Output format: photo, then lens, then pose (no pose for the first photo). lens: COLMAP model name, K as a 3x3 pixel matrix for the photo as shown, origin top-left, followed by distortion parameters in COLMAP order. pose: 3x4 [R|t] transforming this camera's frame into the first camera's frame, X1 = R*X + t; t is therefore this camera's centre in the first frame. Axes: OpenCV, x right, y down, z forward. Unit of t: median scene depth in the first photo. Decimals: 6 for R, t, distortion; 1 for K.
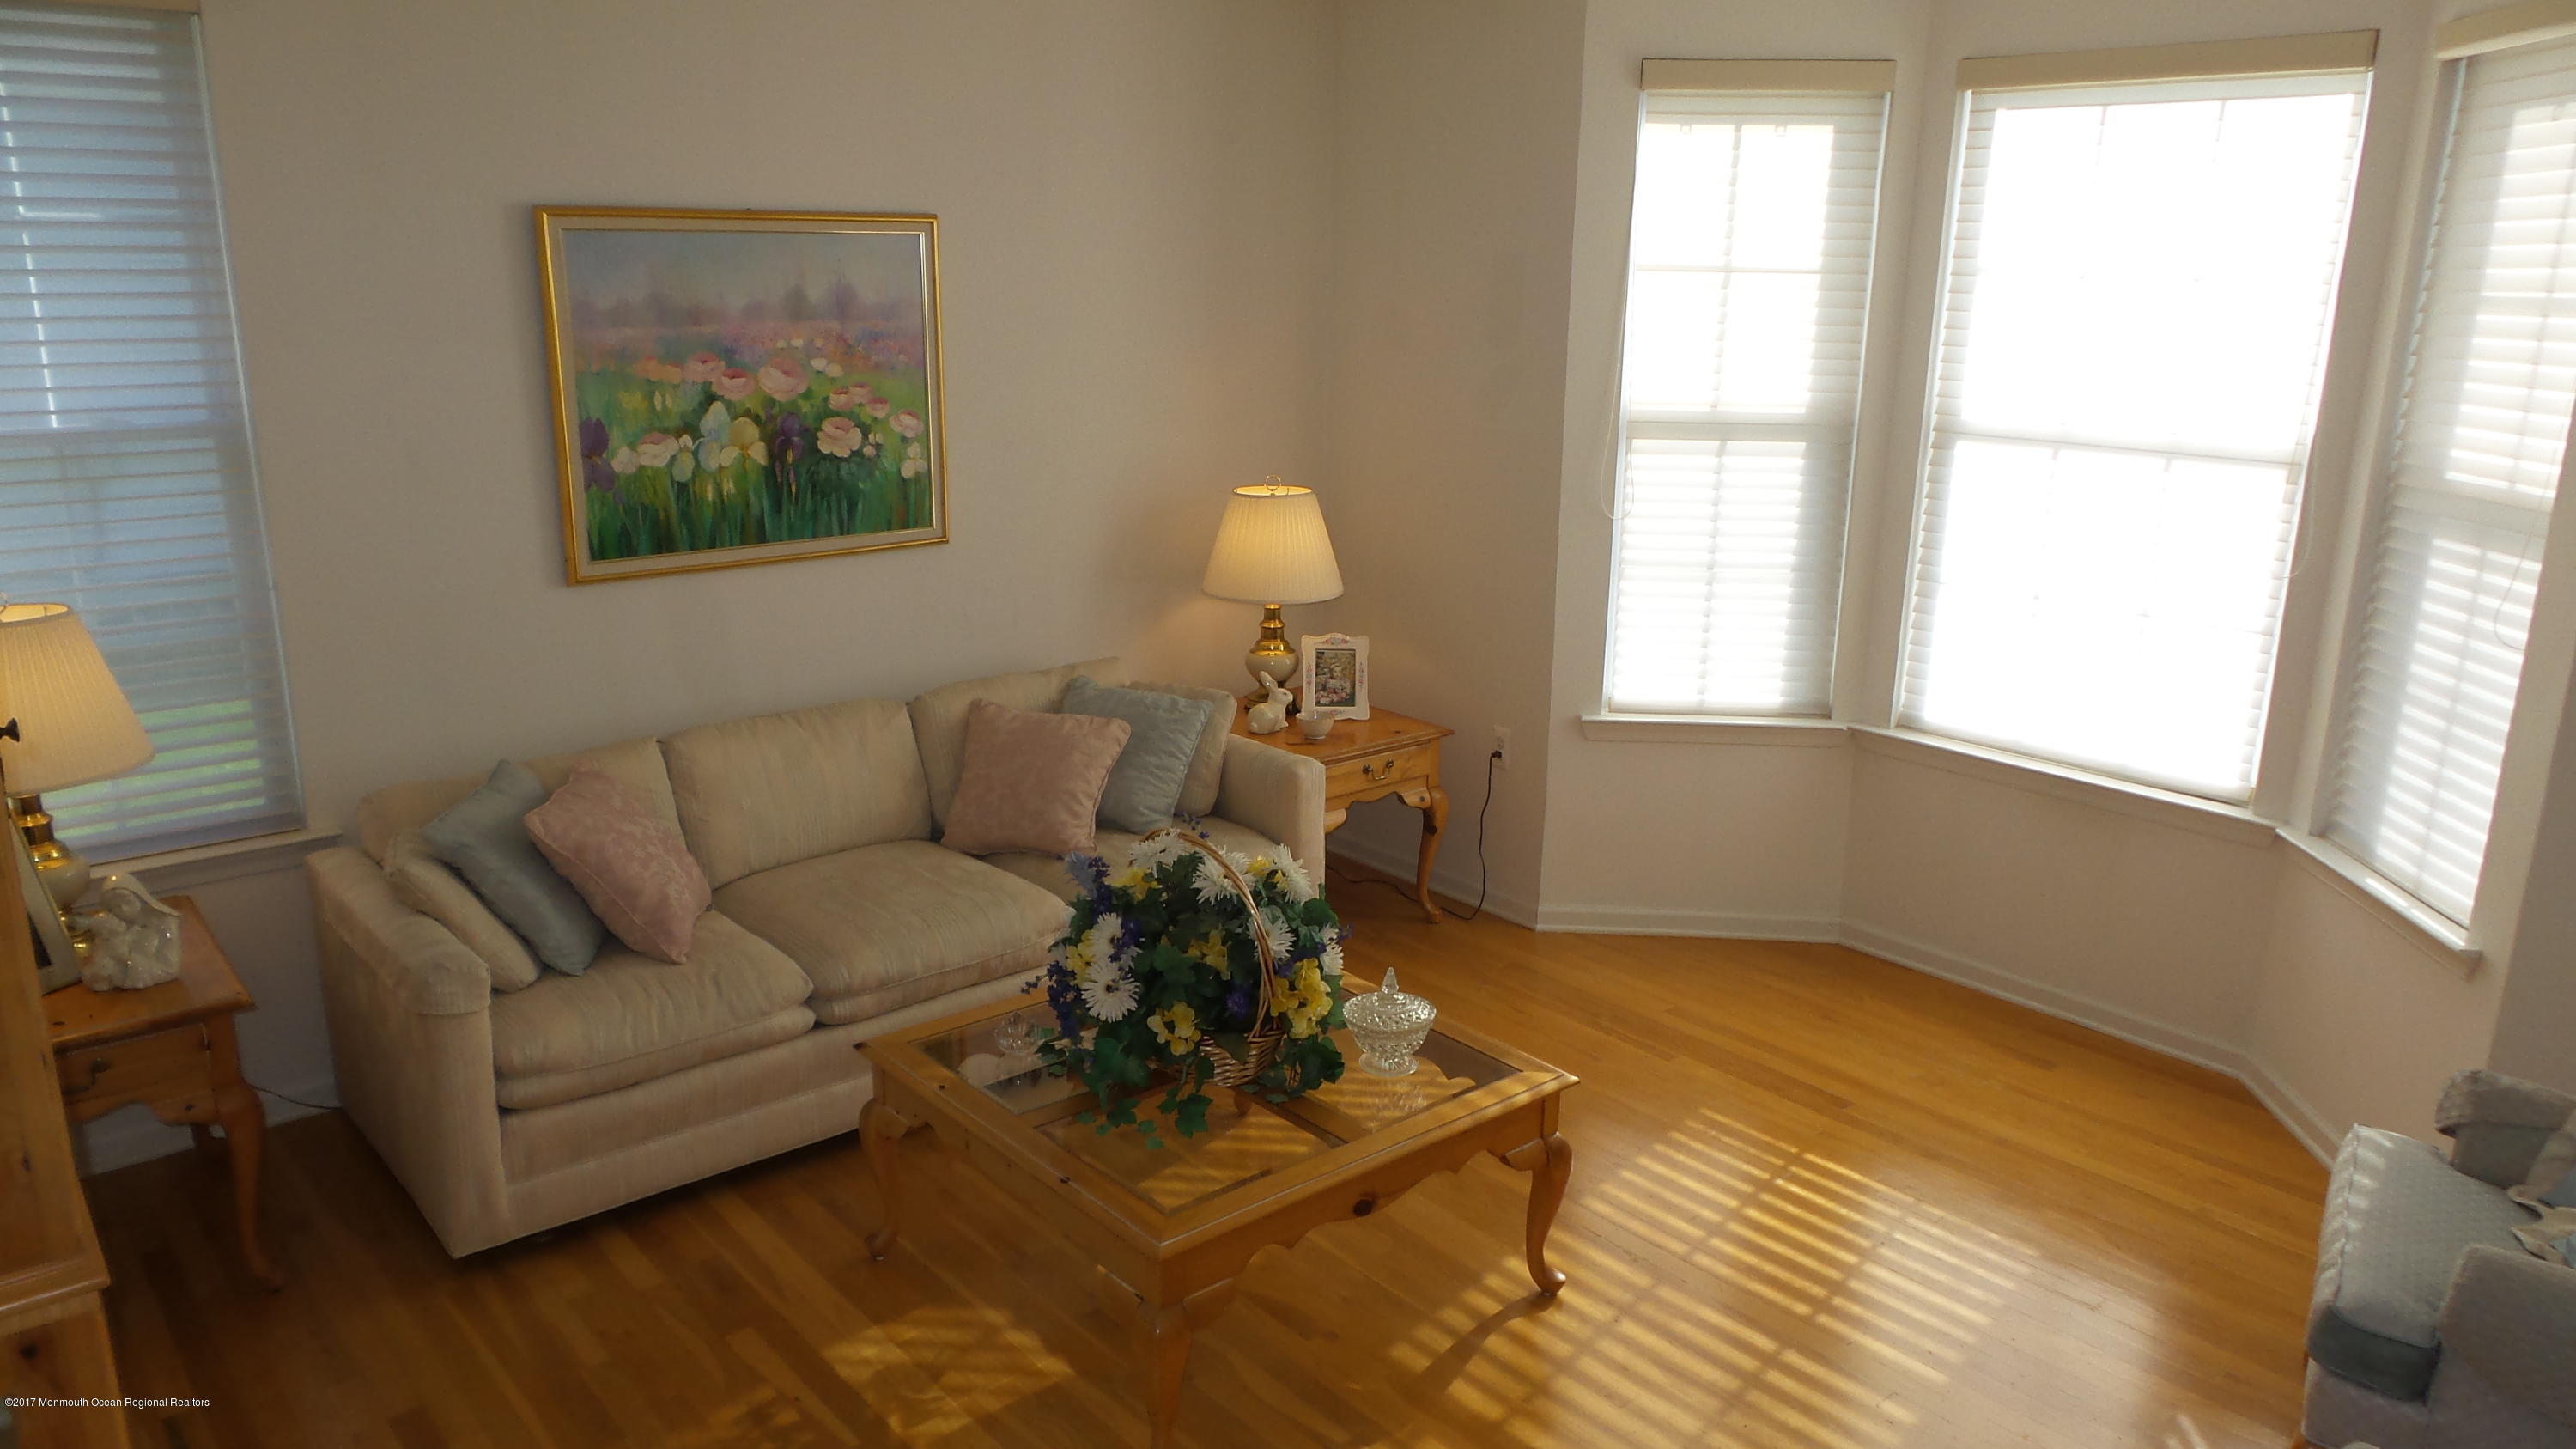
lens RADIAL K [[1780.5, 0, 1281.0], [0, 1780.5, 721.7], [0, 0, 1]] dist [-0.003258, 0.005679]
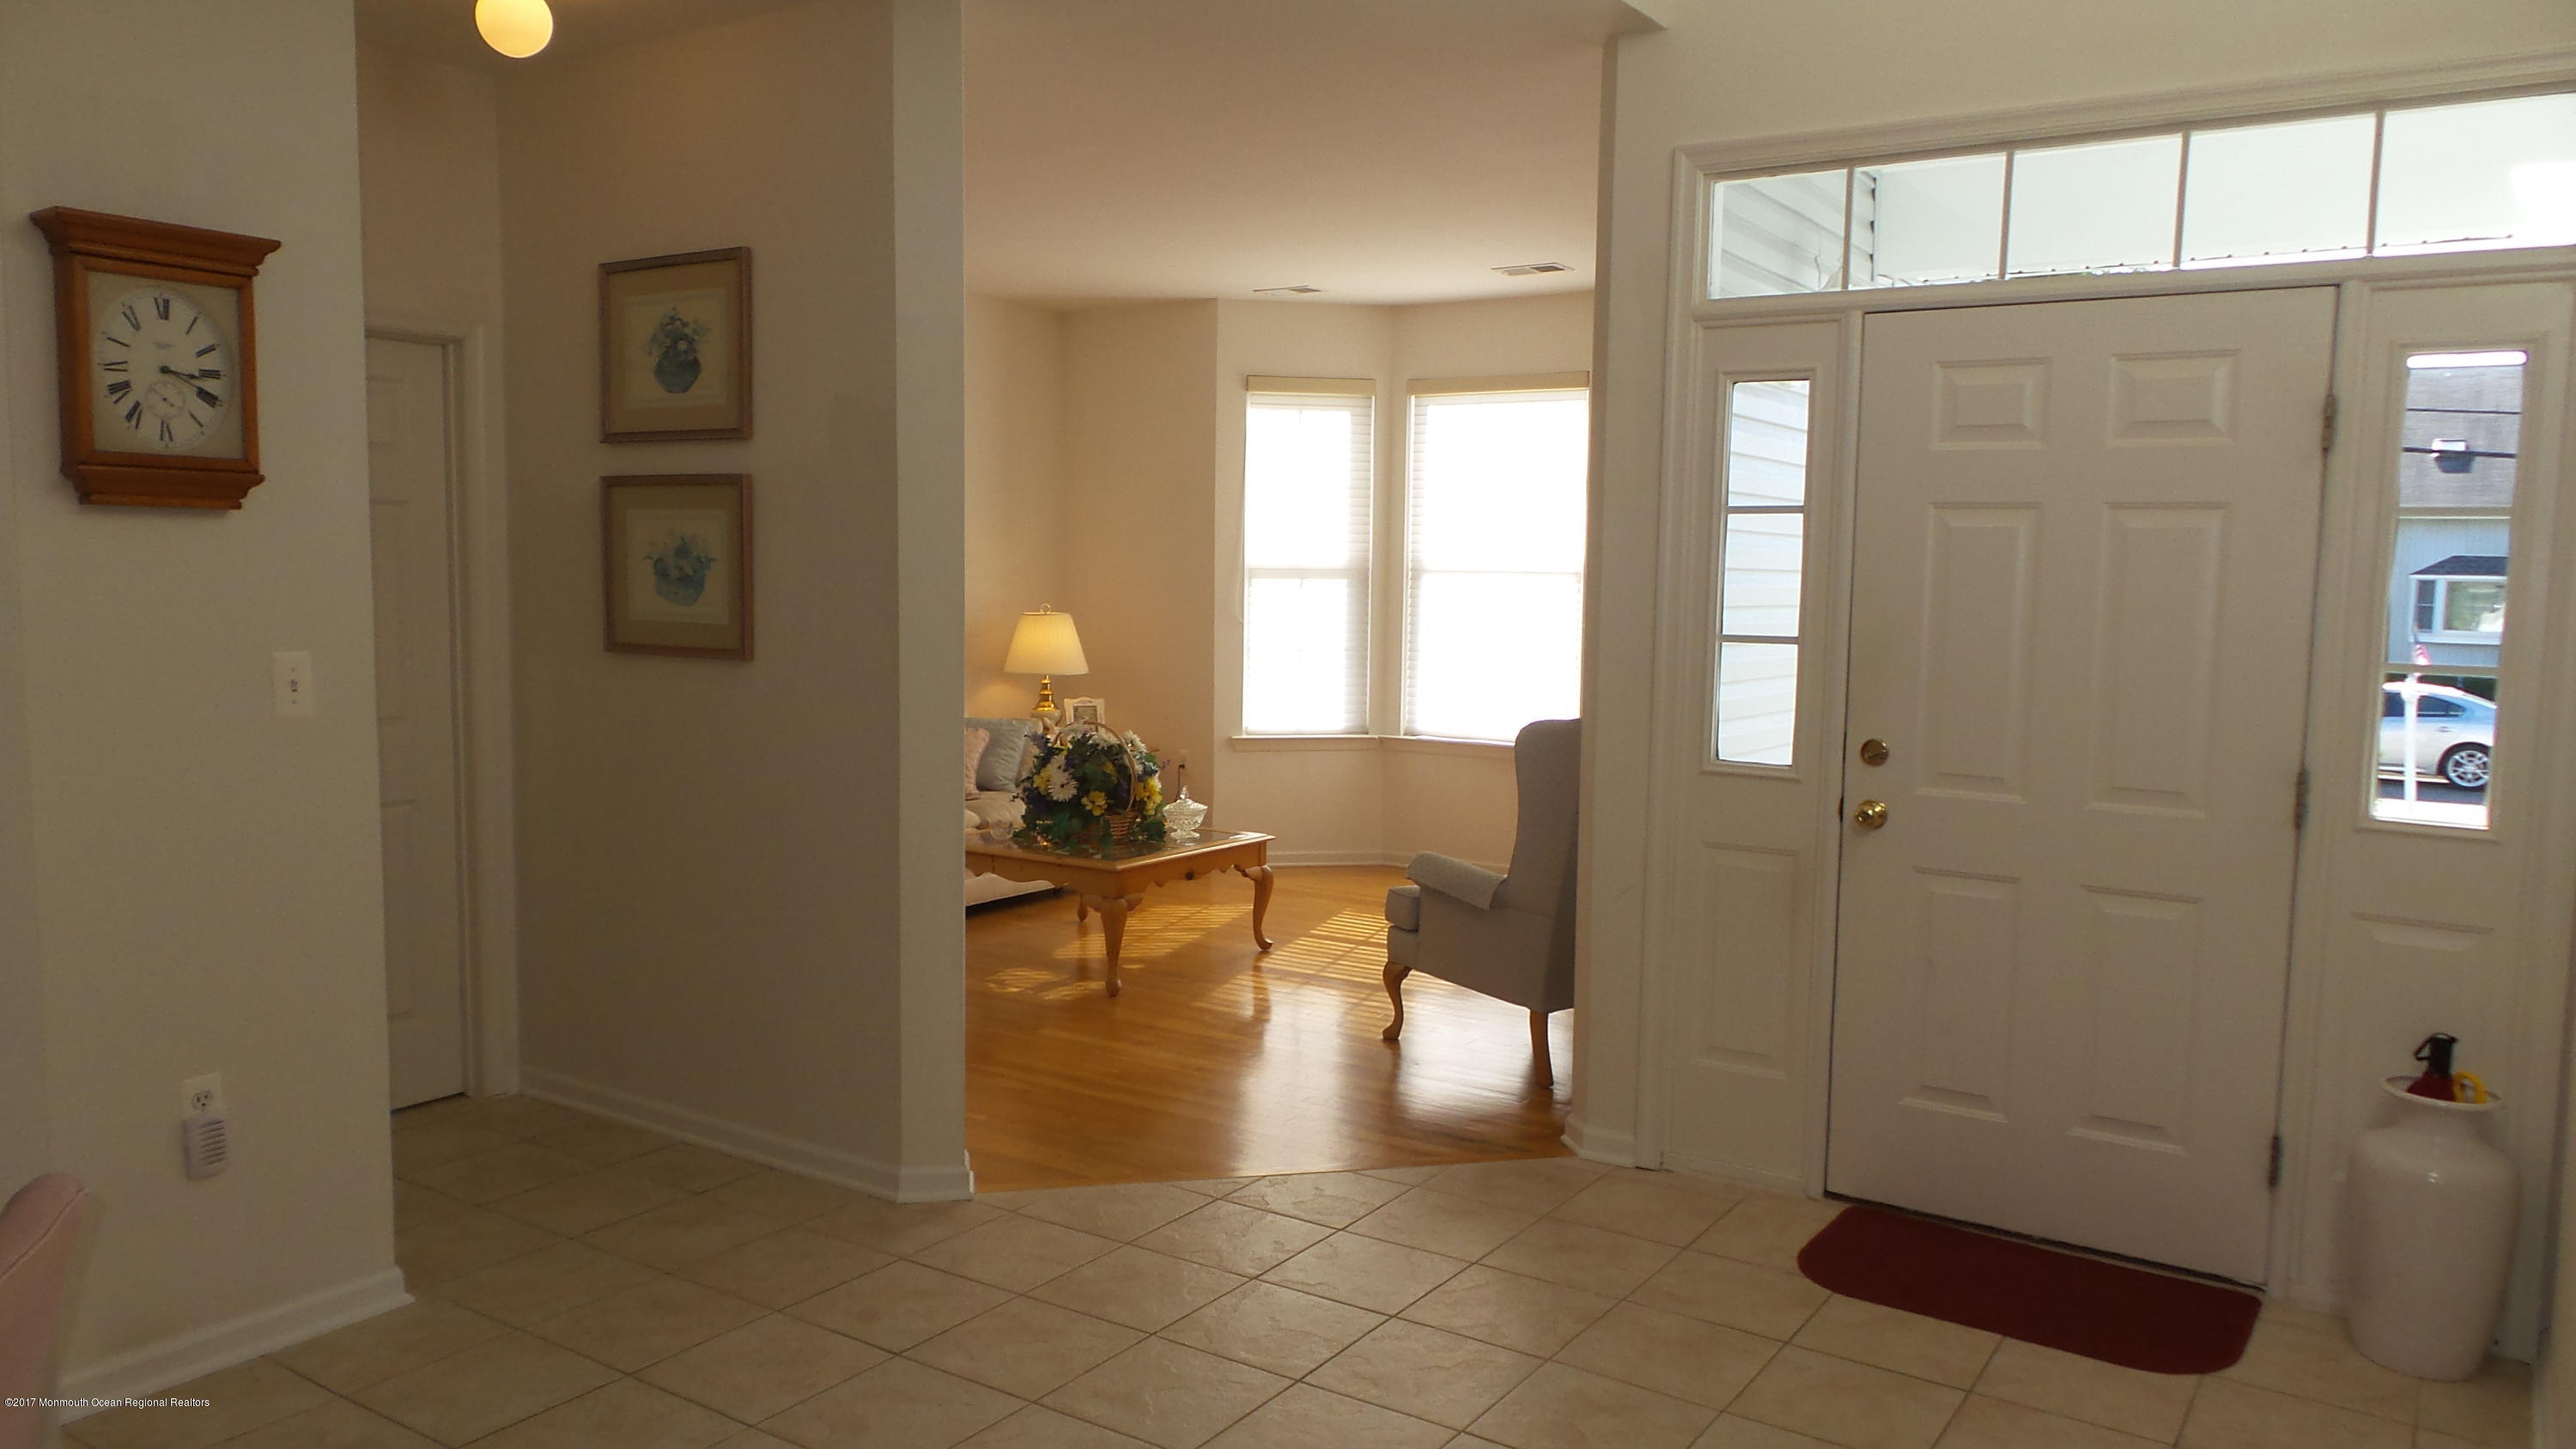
lens RADIAL K [[1780.5, 0, 1292.8], [0, 1780.5, 728.6], [0, 0, 1]] dist [-0.003258, 0.005679]
pose [[0.960850, -0.025239, 0.275916, -0.284424], [0.069693, 0.985840, -0.152522, 0.290260], [-0.268160, 0.165780, 0.949003, -0.747065]]
